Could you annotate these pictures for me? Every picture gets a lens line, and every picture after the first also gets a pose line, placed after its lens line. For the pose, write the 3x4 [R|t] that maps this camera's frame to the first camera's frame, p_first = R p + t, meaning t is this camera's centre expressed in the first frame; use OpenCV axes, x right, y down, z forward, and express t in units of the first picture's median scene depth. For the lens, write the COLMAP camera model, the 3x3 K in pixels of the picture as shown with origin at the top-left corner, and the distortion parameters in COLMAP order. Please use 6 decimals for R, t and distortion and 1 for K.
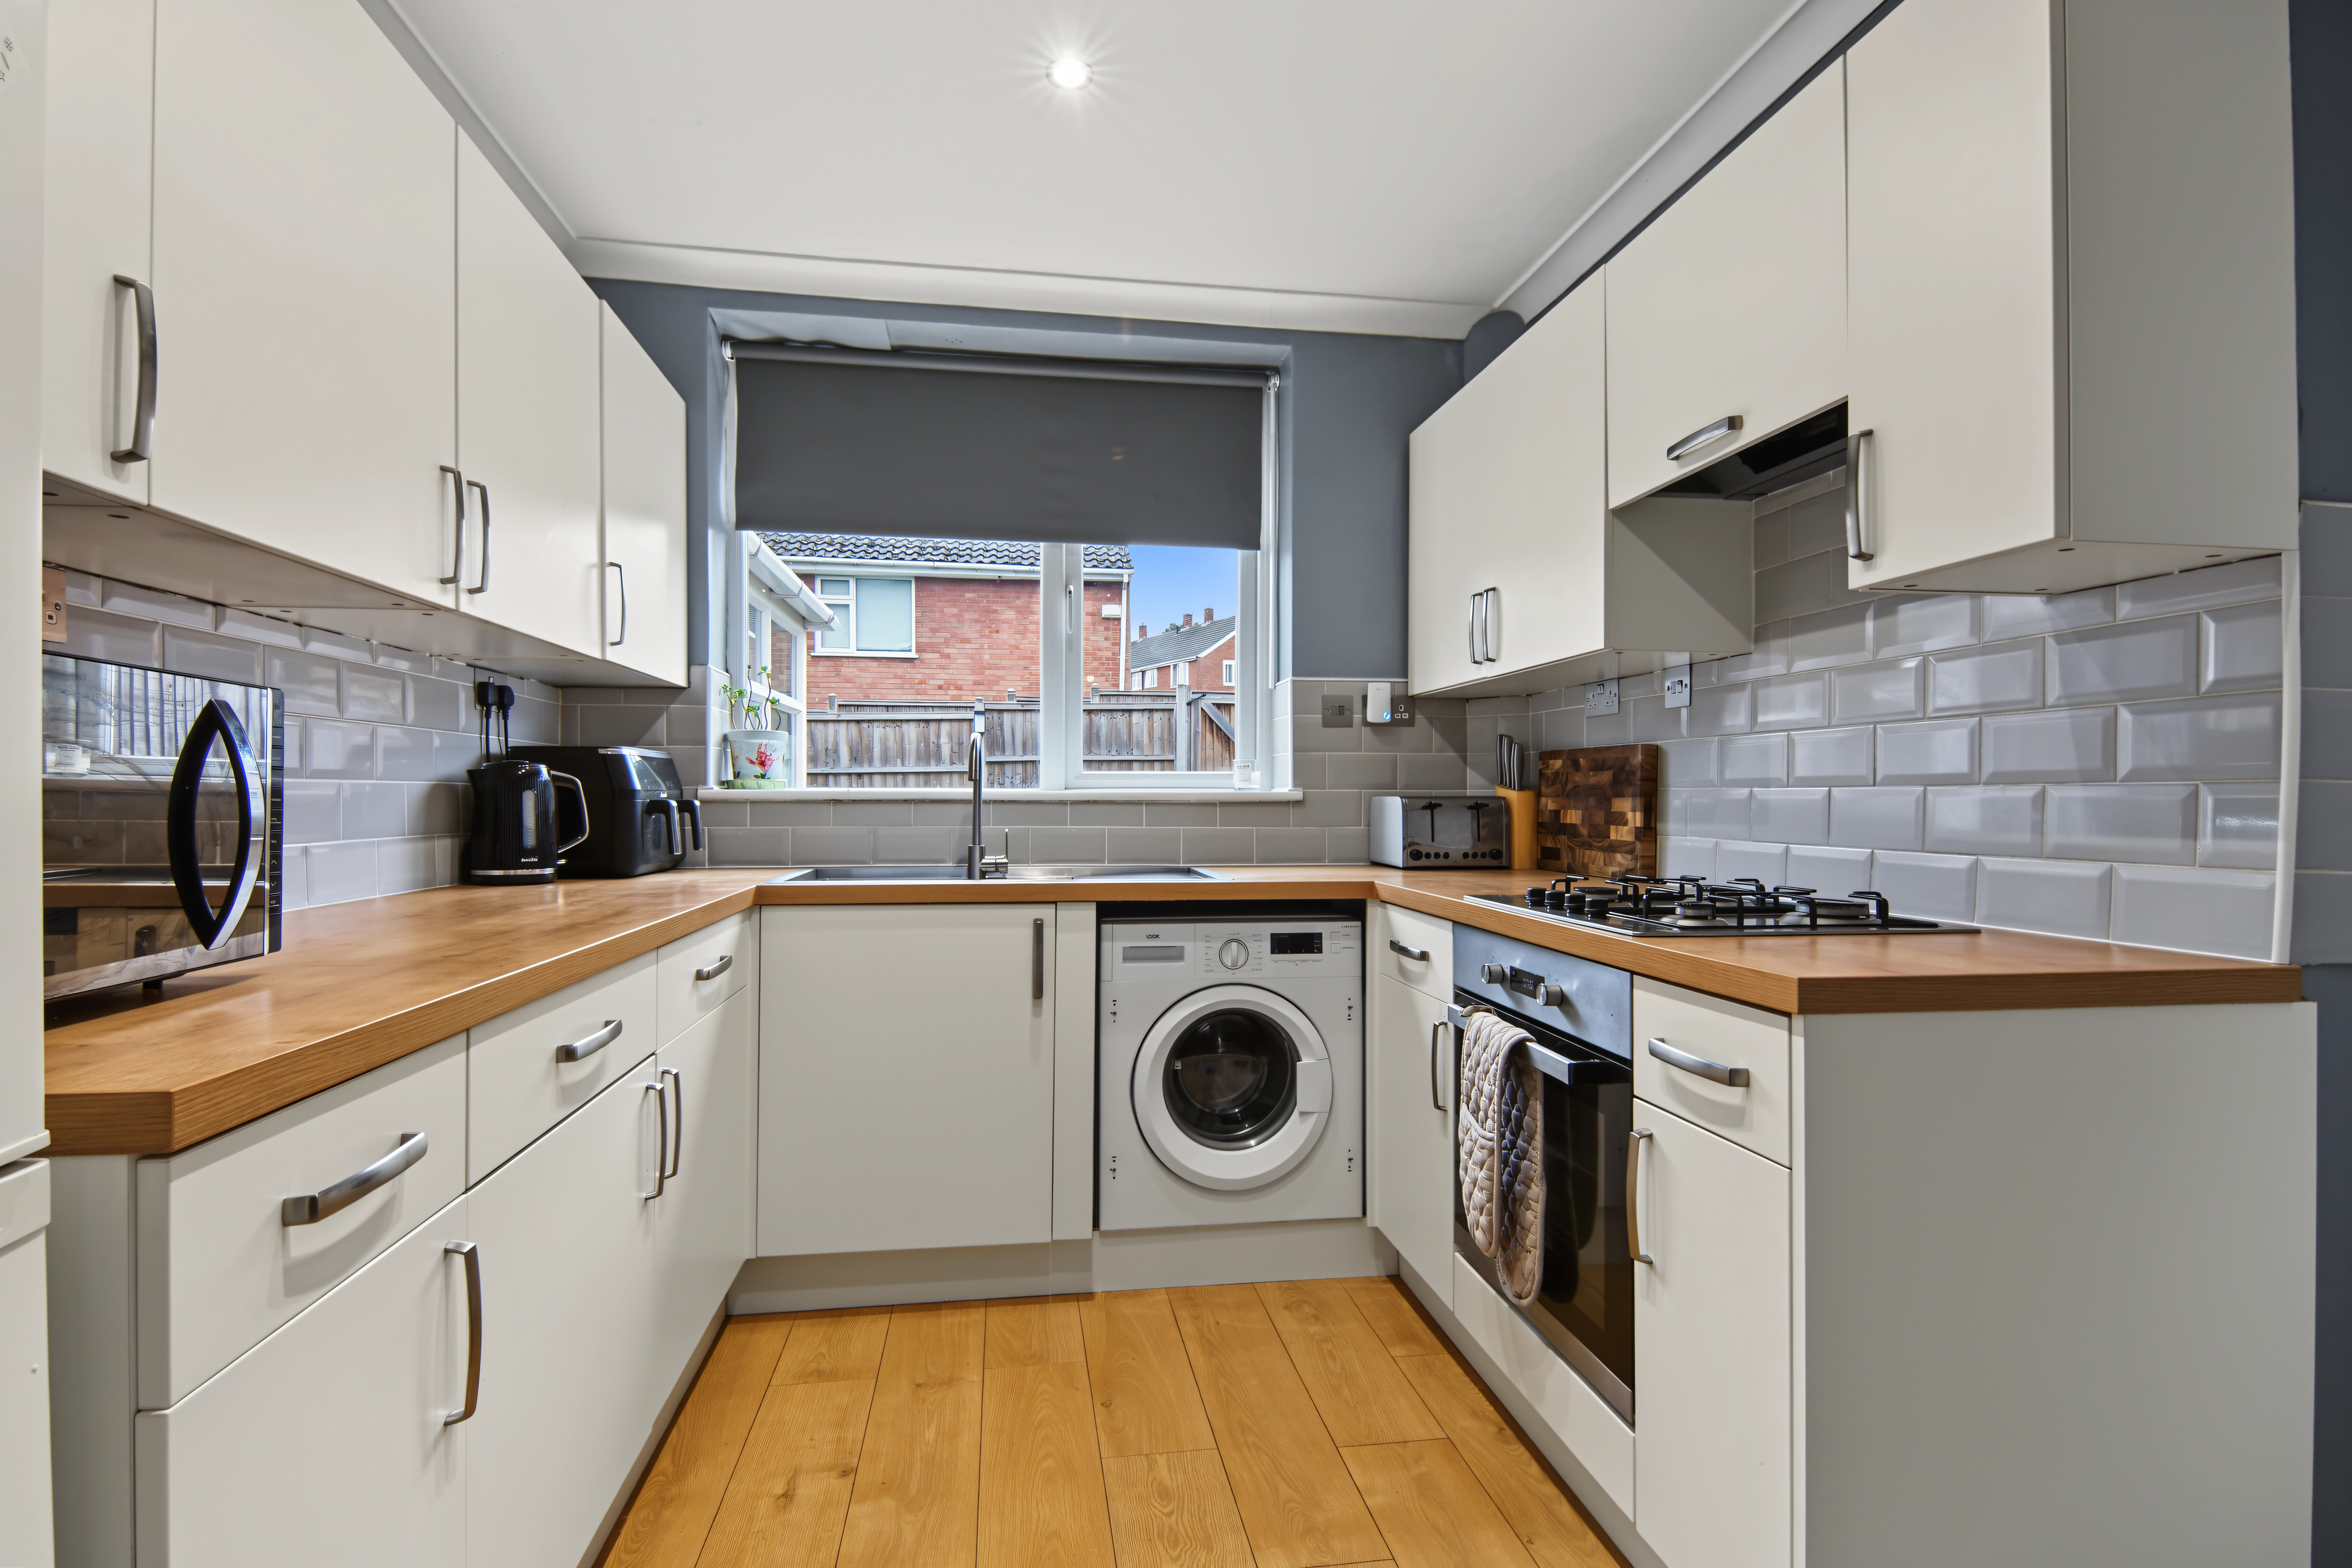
lens RADIAL K [[1134.7, 0, 1136.7], [0, 1134.7, 795.6], [0, 0, 1]] dist [-0.000996, -0.004365]
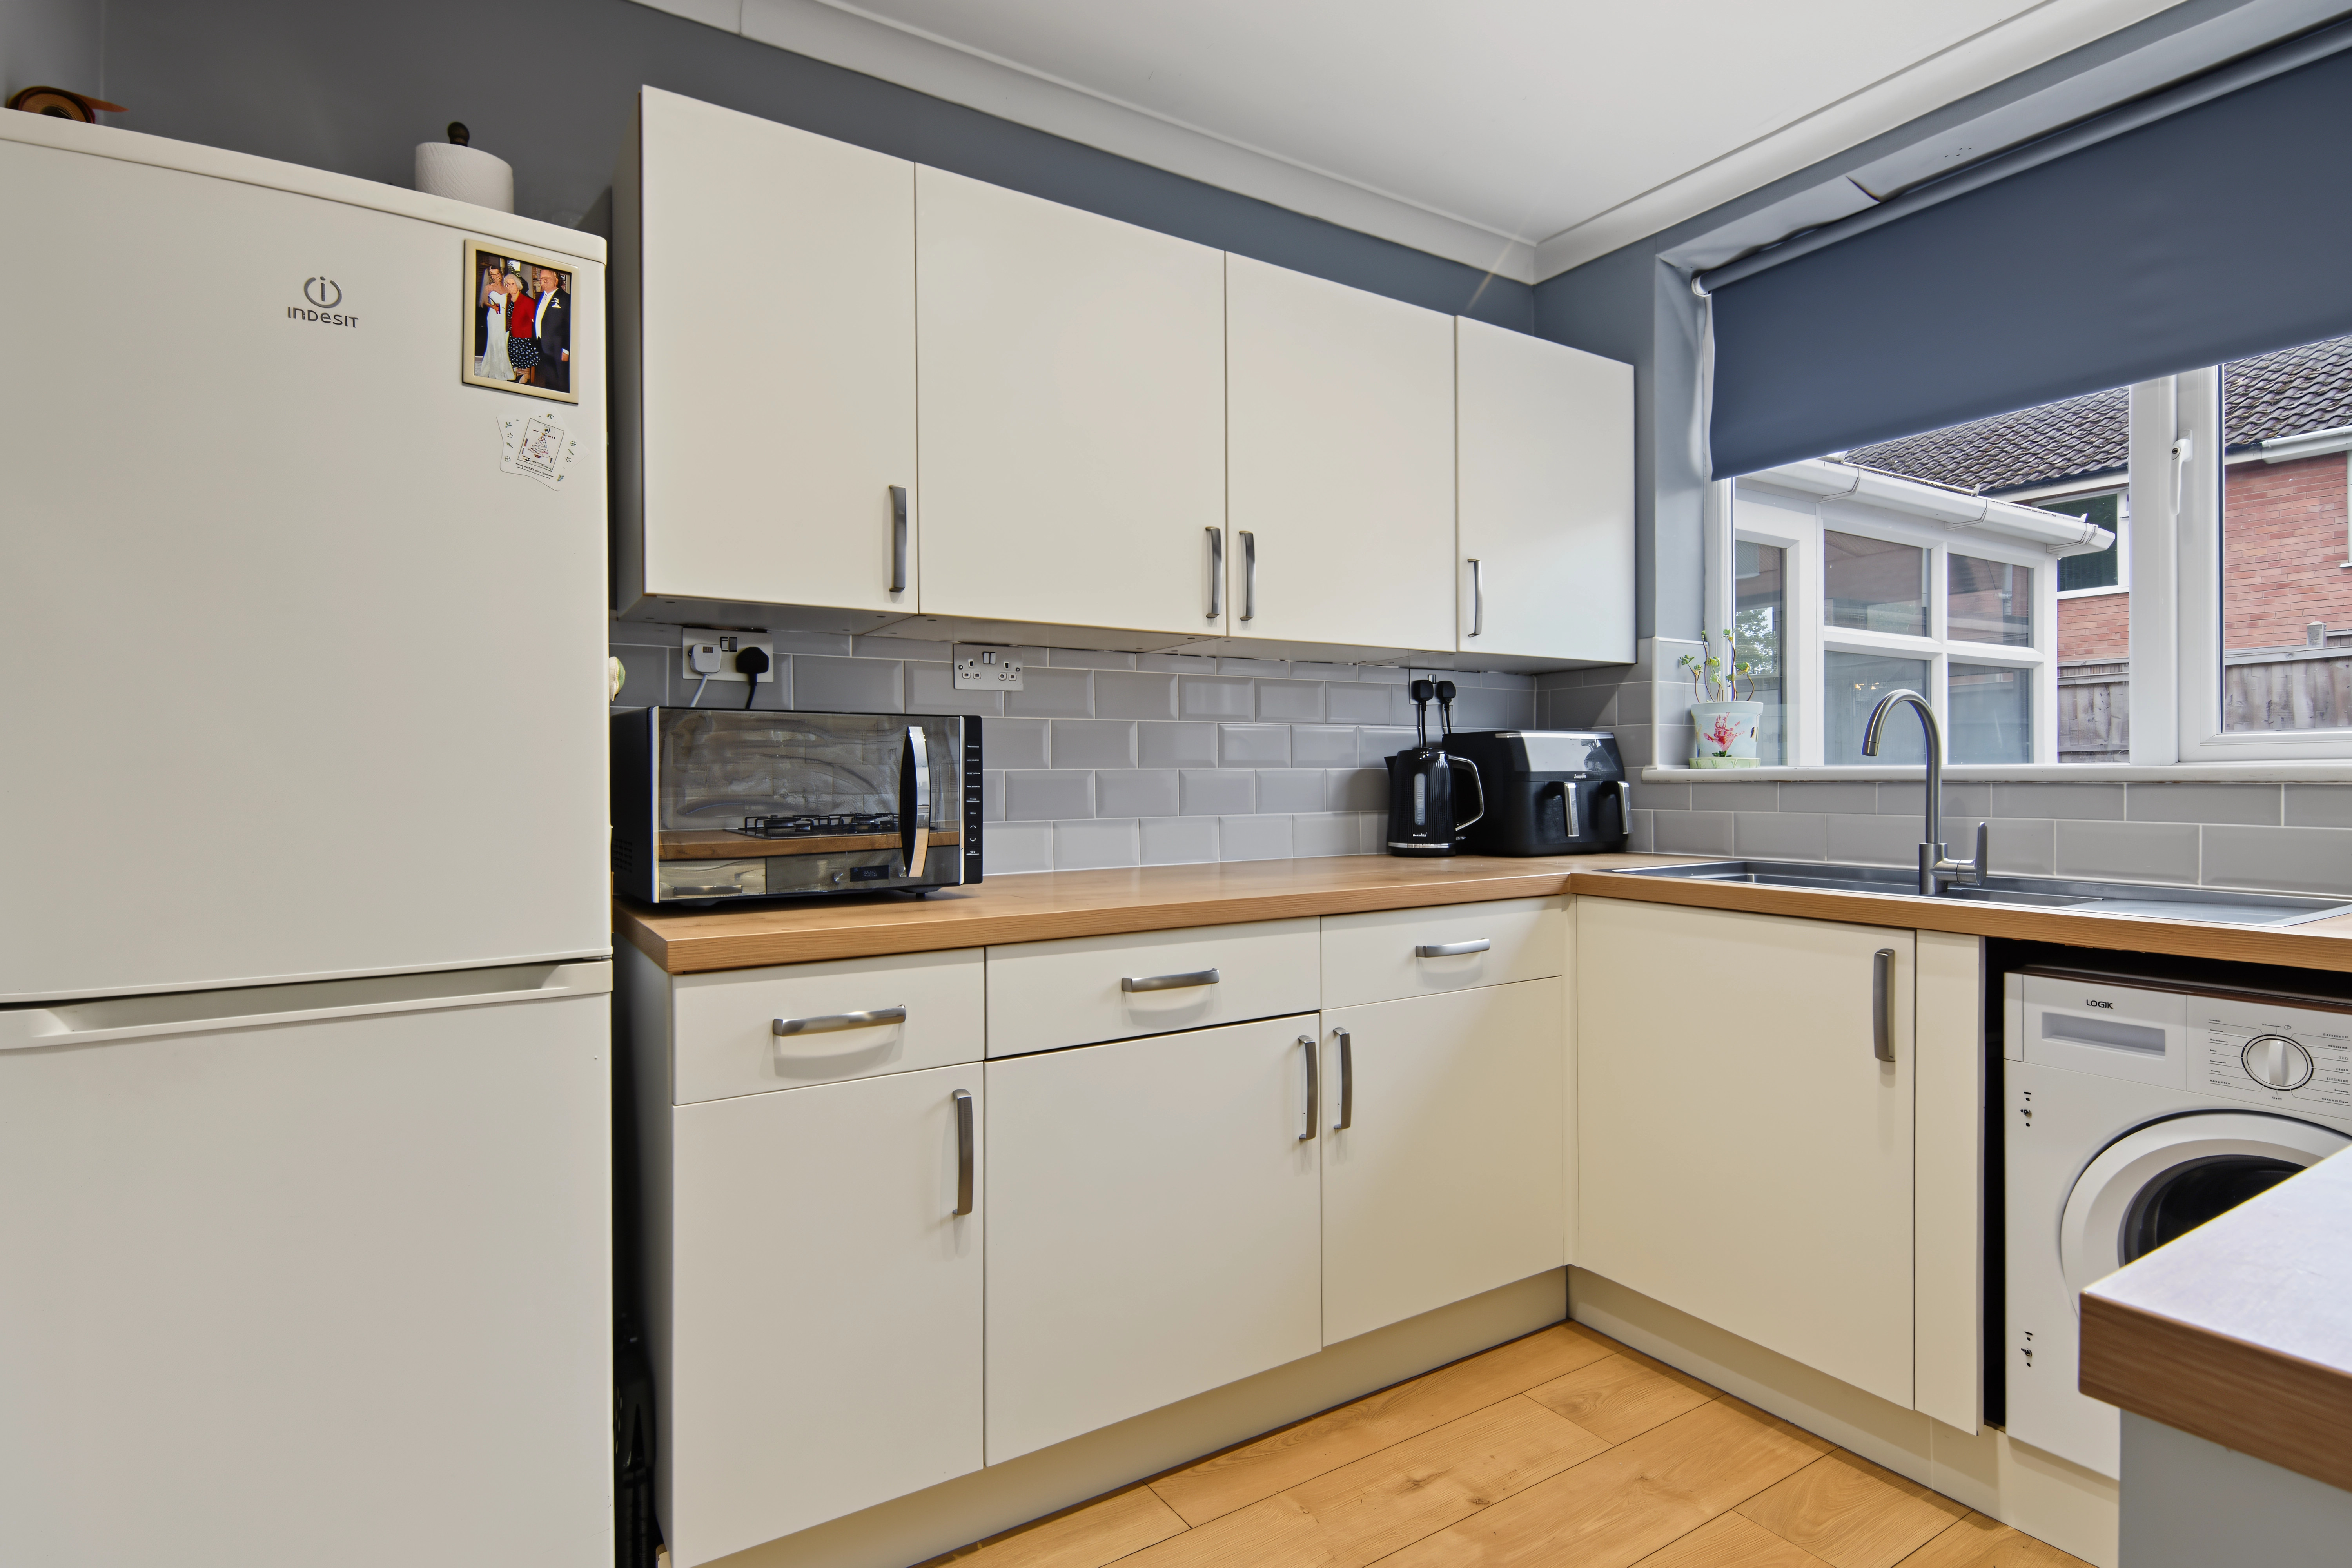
lens RADIAL K [[1134.7, 0, 1154.2], [0, 1134.7, 783.4], [0, 0, 1]] dist [-0.000996, -0.004365]
pose [[0.406253, 0.001440, -0.913759, 0.320604], [0.009064, 0.999943, 0.005606, -0.003151], [0.913716, -0.010559, 0.406217, 0.247736]]
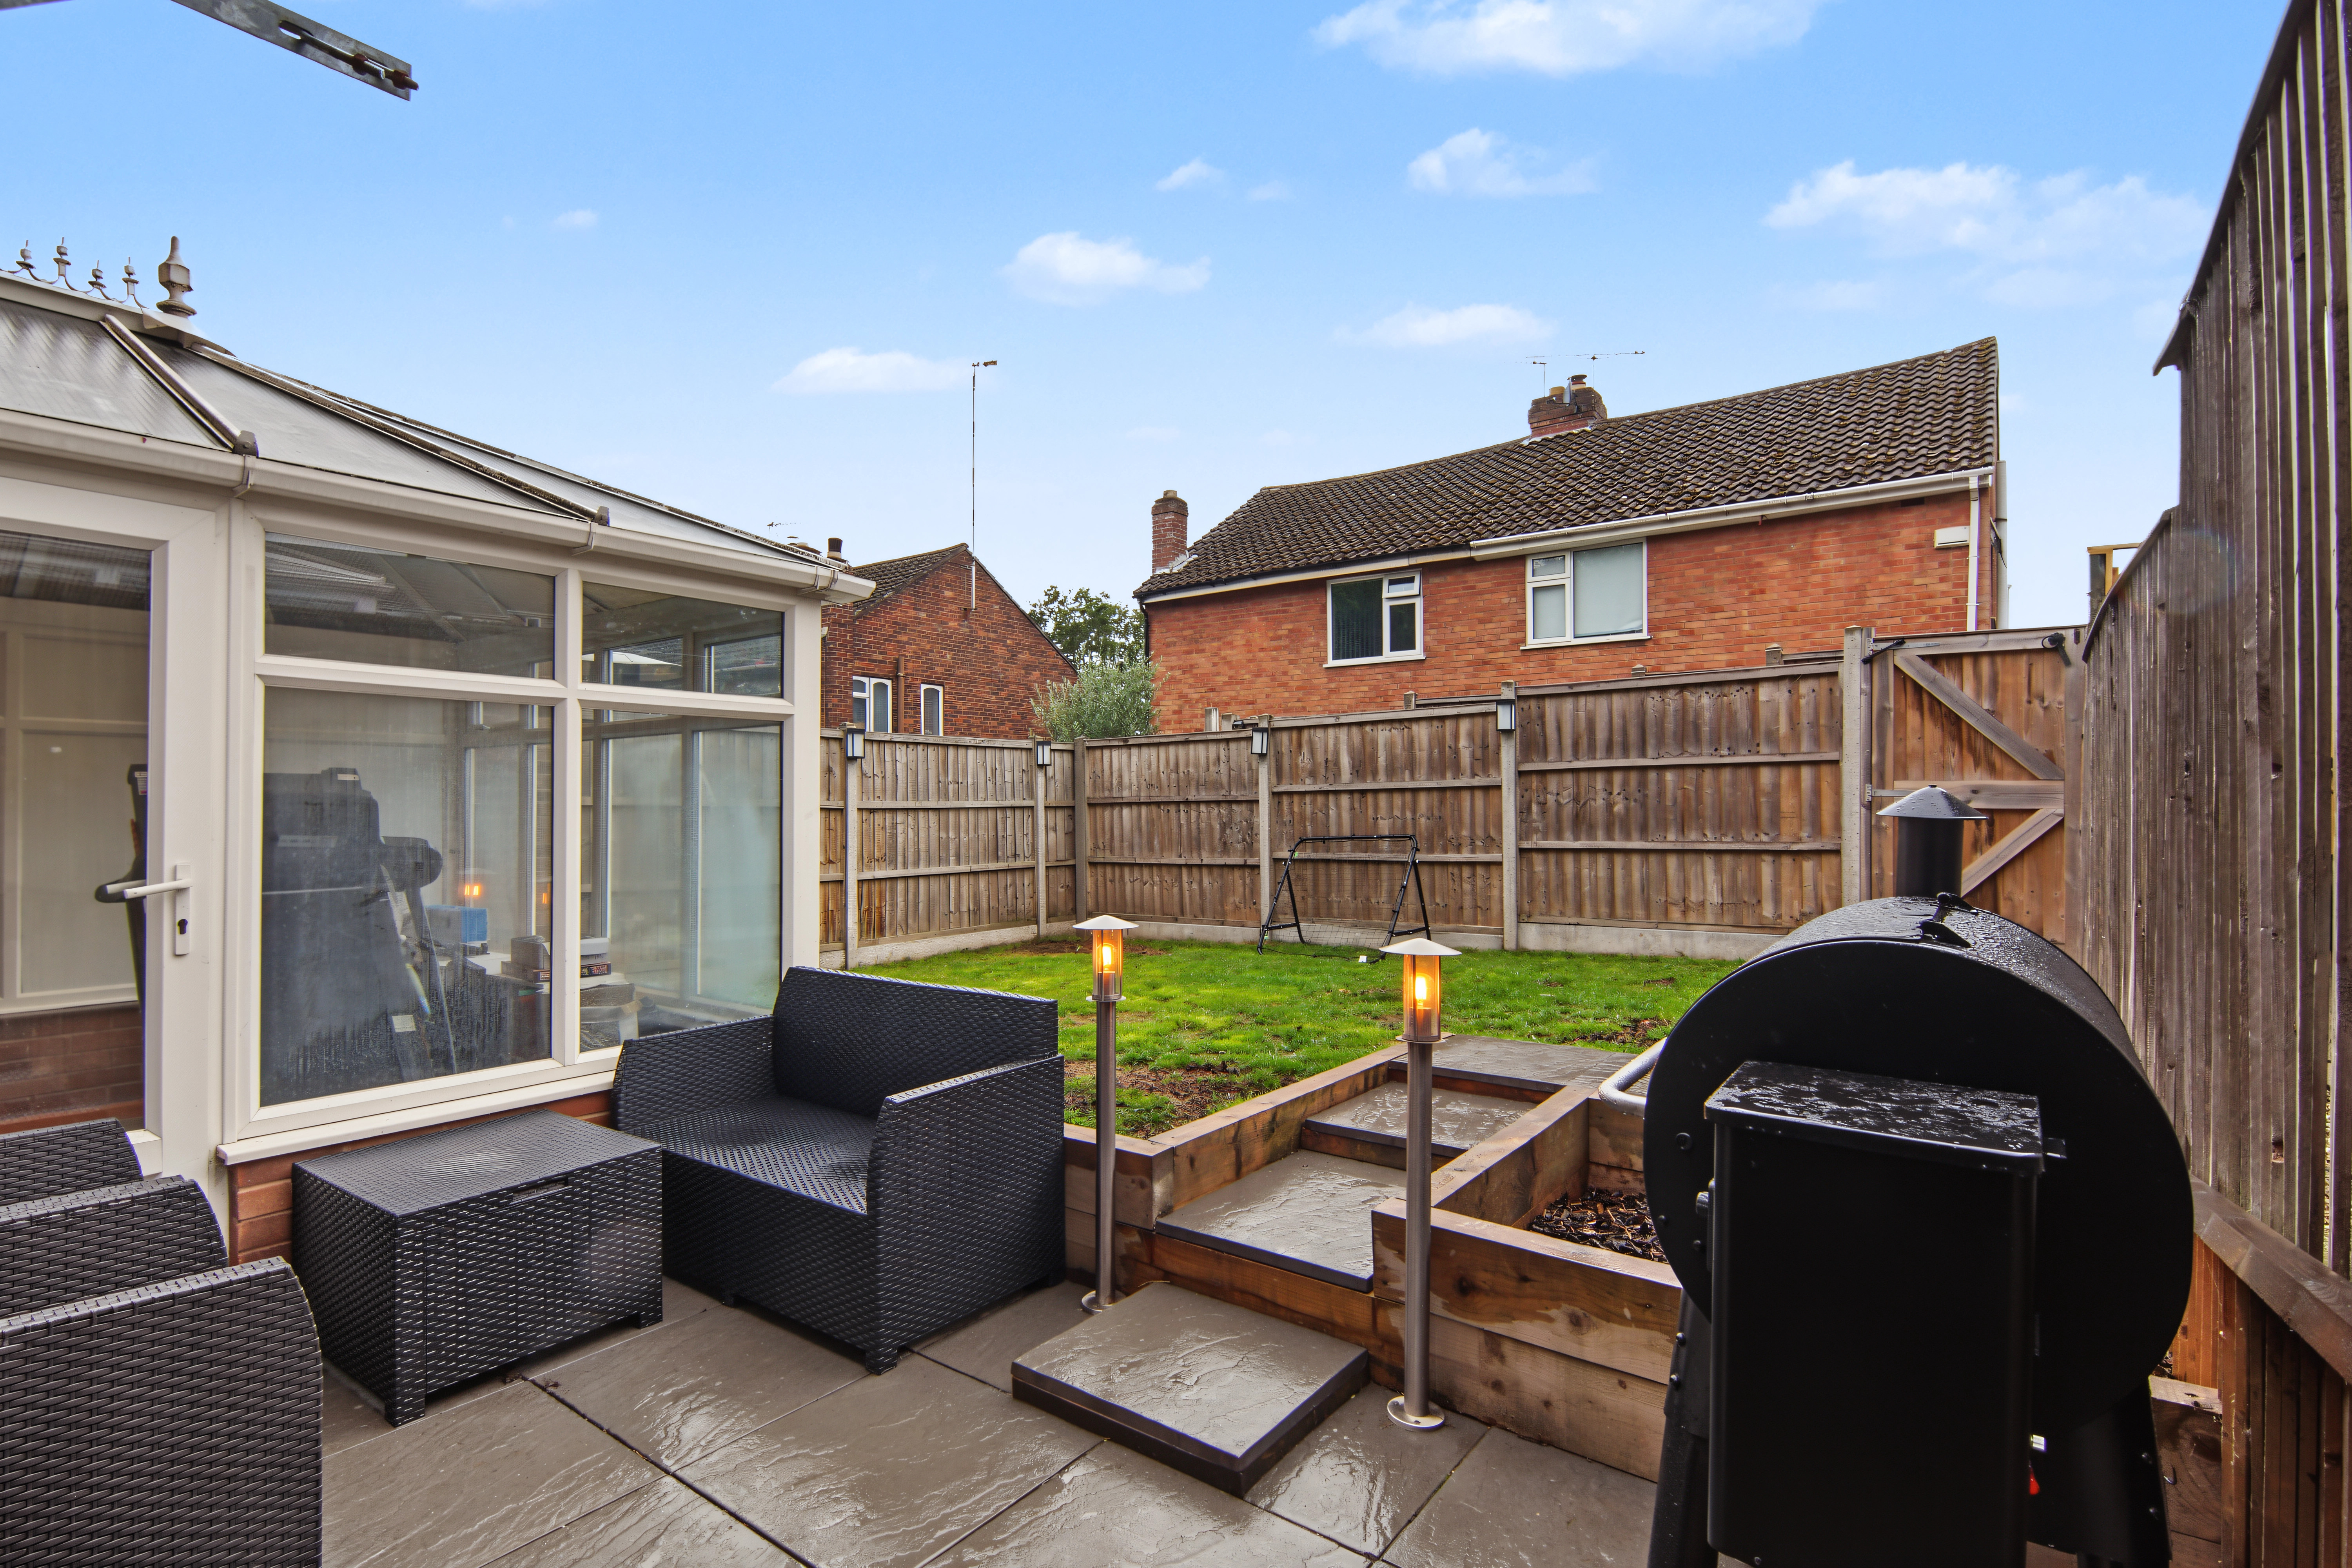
lens RADIAL K [[1134.7, 0, 1059.2], [0, 1134.7, 814.1], [0, 0, 1]] dist [-0.000996, -0.004365]
pose [[0.693237, 0.001474, -0.720709, 0.619296], [0.001668, 0.999992, 0.003650, -0.021981], [0.720708, -0.003733, 0.693229, 1.083866]]
